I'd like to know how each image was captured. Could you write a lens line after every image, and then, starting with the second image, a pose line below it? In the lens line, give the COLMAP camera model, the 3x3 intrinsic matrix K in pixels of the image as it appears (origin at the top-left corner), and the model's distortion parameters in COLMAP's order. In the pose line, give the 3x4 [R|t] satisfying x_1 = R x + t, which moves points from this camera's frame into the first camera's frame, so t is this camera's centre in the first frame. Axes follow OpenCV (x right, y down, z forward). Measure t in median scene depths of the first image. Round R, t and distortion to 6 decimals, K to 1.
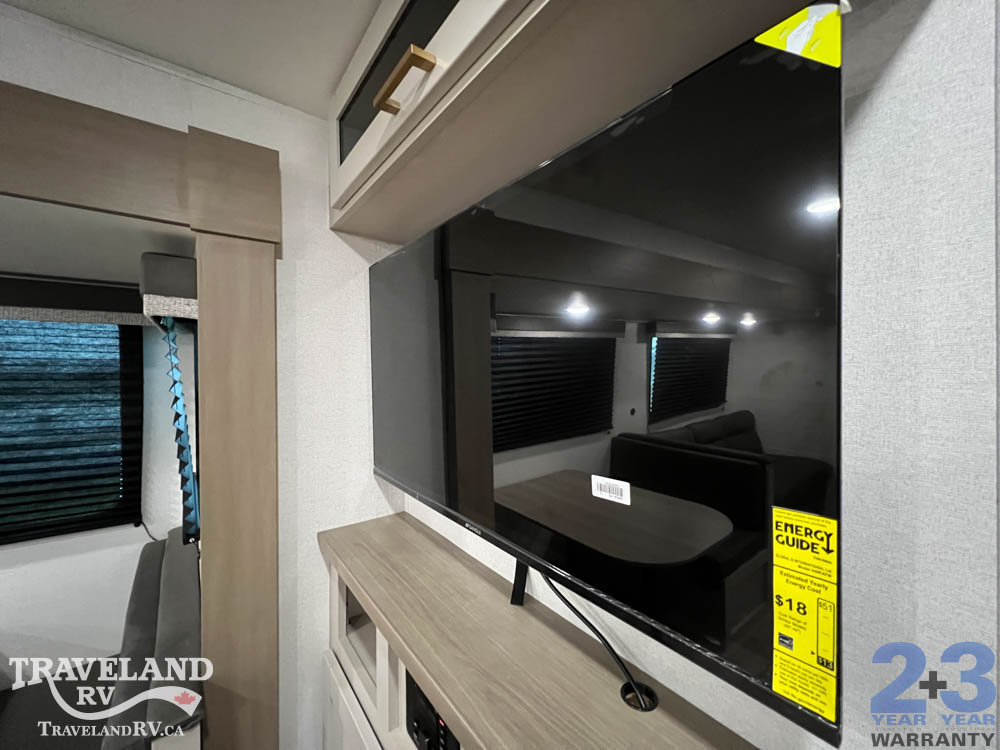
lens RADIAL K [[398.0, 0, 498.3], [0, 398.0, 373.6], [0, 0, 1]] dist [0.000379, -0.000135]
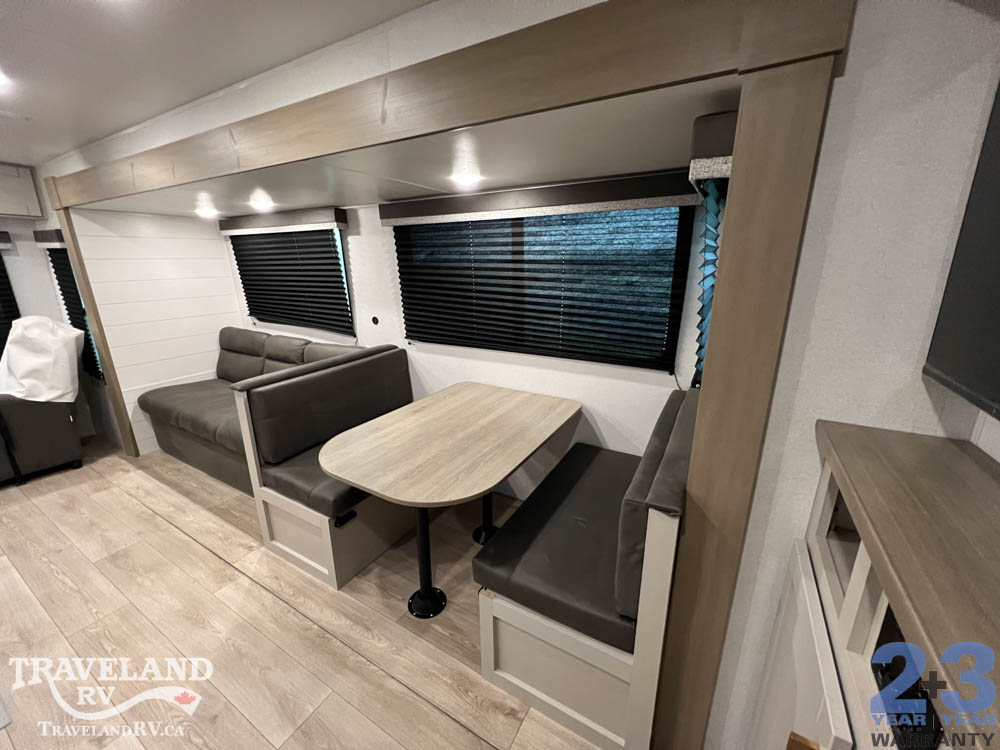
lens RADIAL K [[398.4, 0, 498.6], [0, 398.4, 374.2], [0, 0, 1]] dist [0.001360, 0.000213]
pose [[0.372647, 0.247225, -0.894435, 0.041970], [-0.011959, 0.965058, 0.261763, 0.065221], [0.927896, -0.086849, 0.362582, 0.025361]]
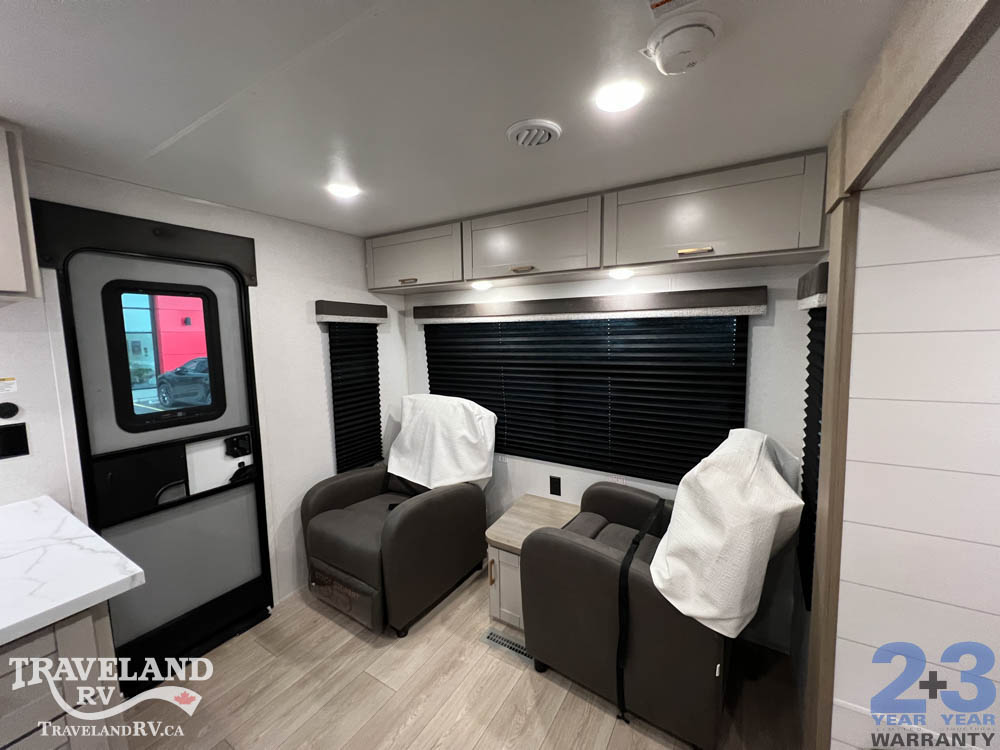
lens RADIAL K [[396.9, 0, 498.6], [0, 396.9, 374.6], [0, 0, 1]] dist [-0.000393, -0.000249]
pose [[-0.936152, 0.051096, -0.347864, -2.175988], [0.010702, 0.993067, 0.117065, 0.035790], [0.351434, 0.105868, -0.930208, -0.826054]]
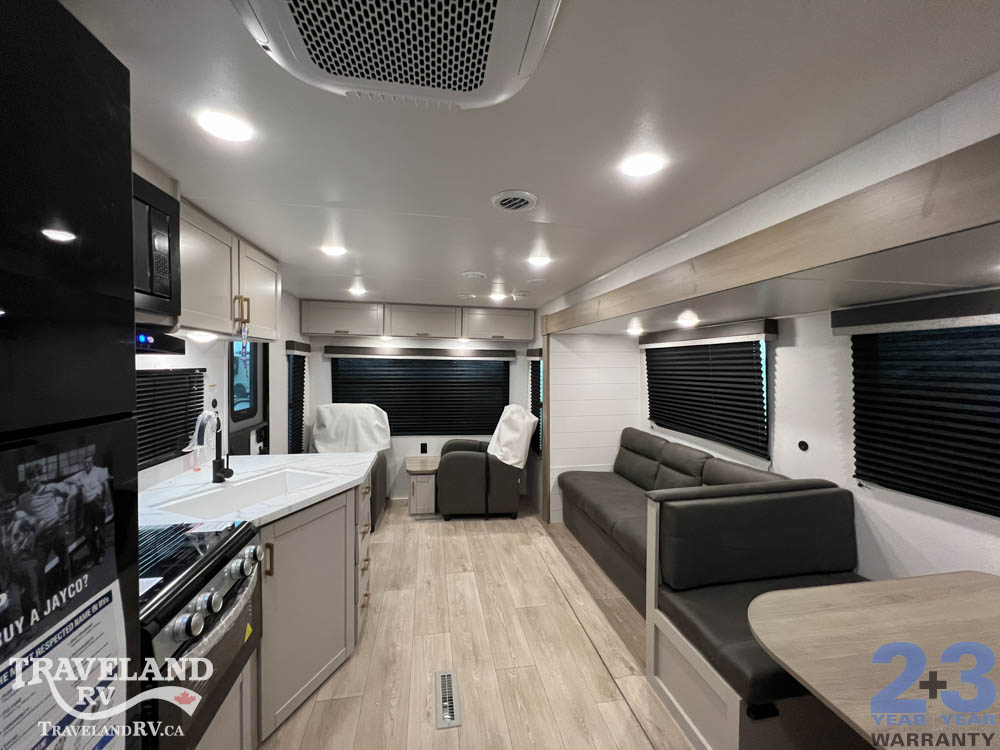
lens RADIAL K [[398.0, 0, 498.3], [0, 398.0, 373.6], [0, 0, 1]] dist [0.000379, -0.000135]
pose [[-0.464484, 0.012462, -0.885494, -0.051778], [-0.023734, 0.999367, 0.026514, 0.022152], [0.885264, 0.033332, -0.463894, -0.191971]]
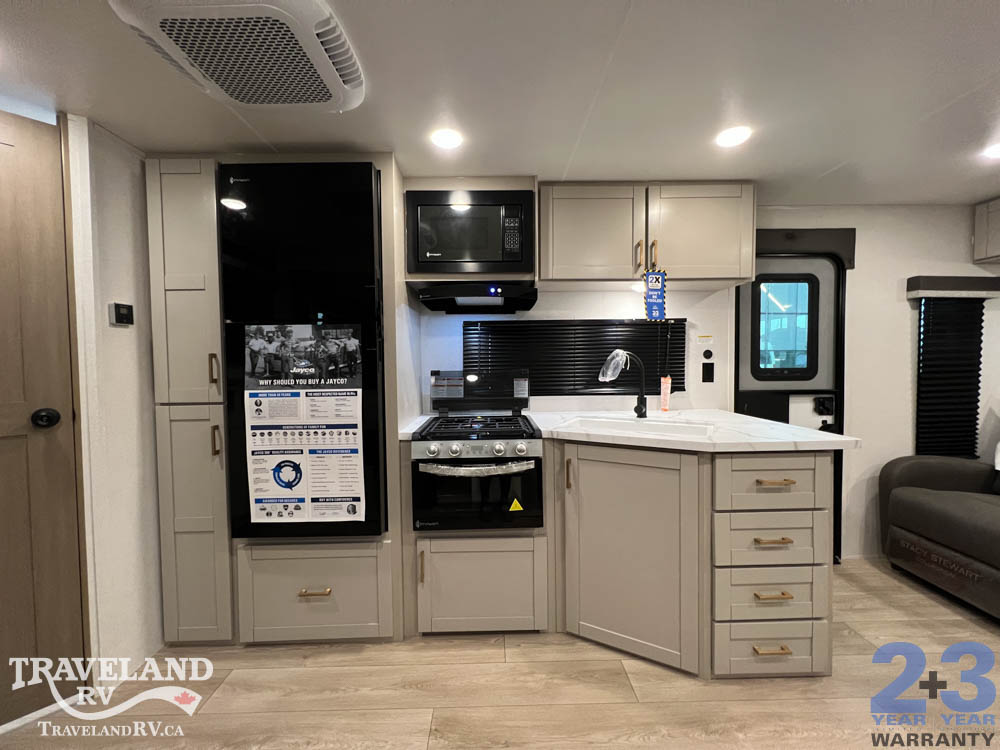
lens RADIAL K [[396.9, 0, 498.6], [0, 396.9, 374.6], [0, 0, 1]] dist [-0.000393, -0.000249]
pose [[-0.801062, -0.012490, 0.598452, -1.559899], [0.016754, 0.998923, 0.043275, 0.264505], [-0.598347, 0.044693, -0.799989, -0.143513]]
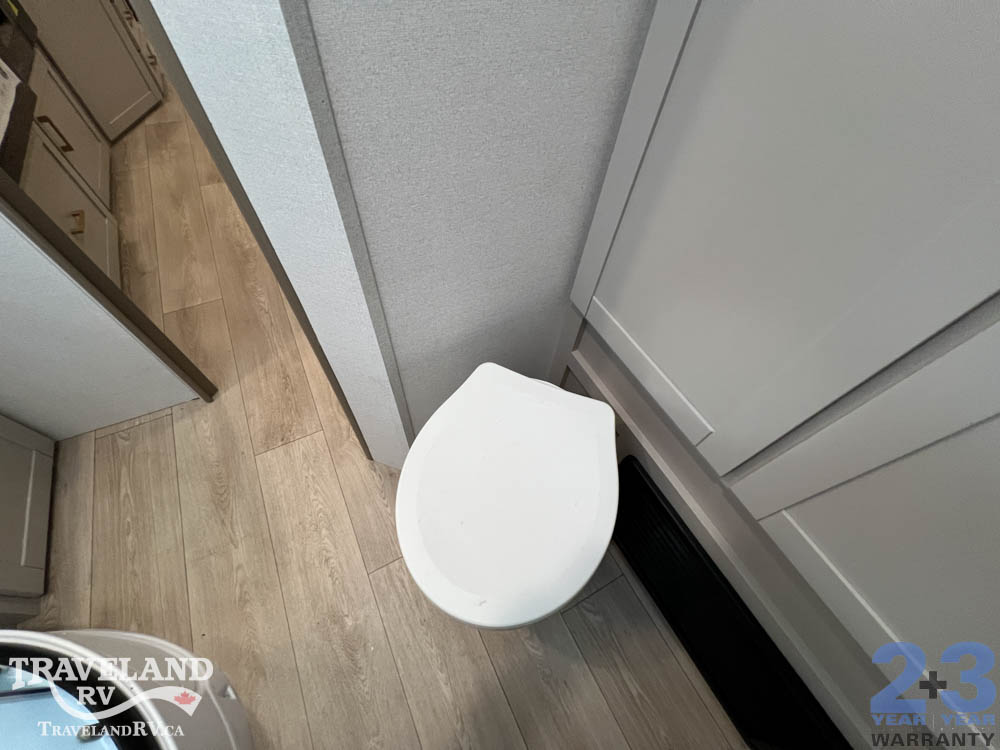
lens RADIAL K [[398.0, 0, 498.3], [0, 398.0, 373.6], [0, 0, 1]] dist [0.000379, -0.000135]
pose [[-0.170277, 0.806449, -0.566256, 0.736229], [-0.076814, 0.562037, 0.823538, 0.283825], [0.982398, 0.183726, -0.033756, 0.519013]]
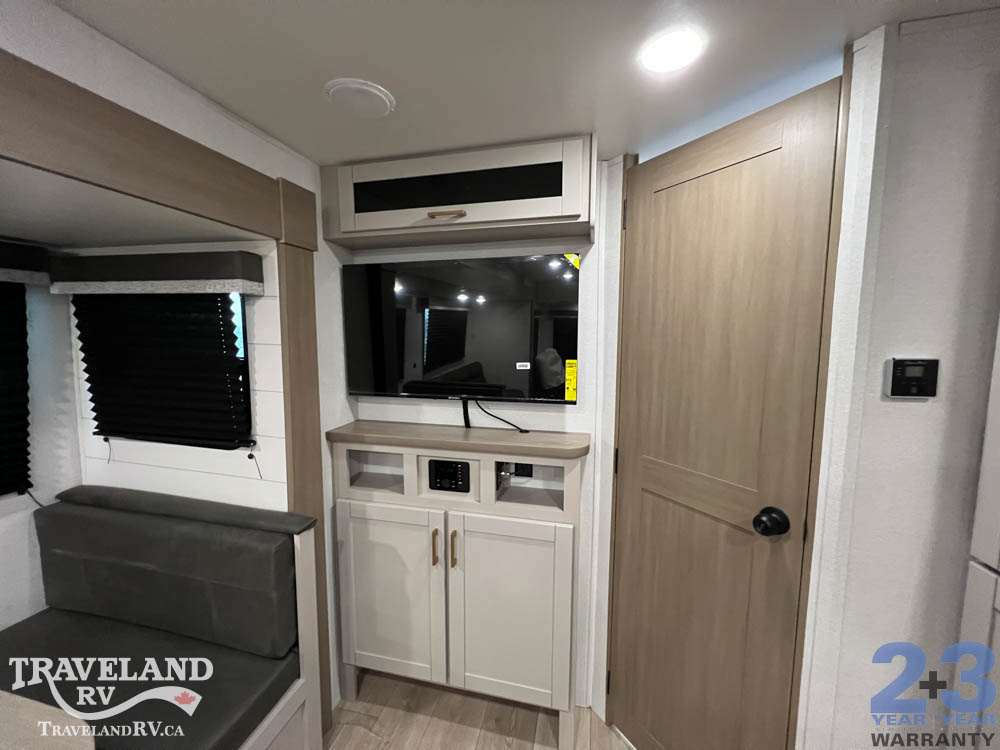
lens RADIAL K [[398.0, 0, 498.3], [0, 398.0, 373.6], [0, 0, 1]] dist [0.000379, -0.000135]
pose [[0.779815, -0.062079, 0.622924, -0.742894], [0.007176, 0.995892, 0.090266, 0.019431], [-0.625968, -0.065921, 0.777057, -0.557276]]
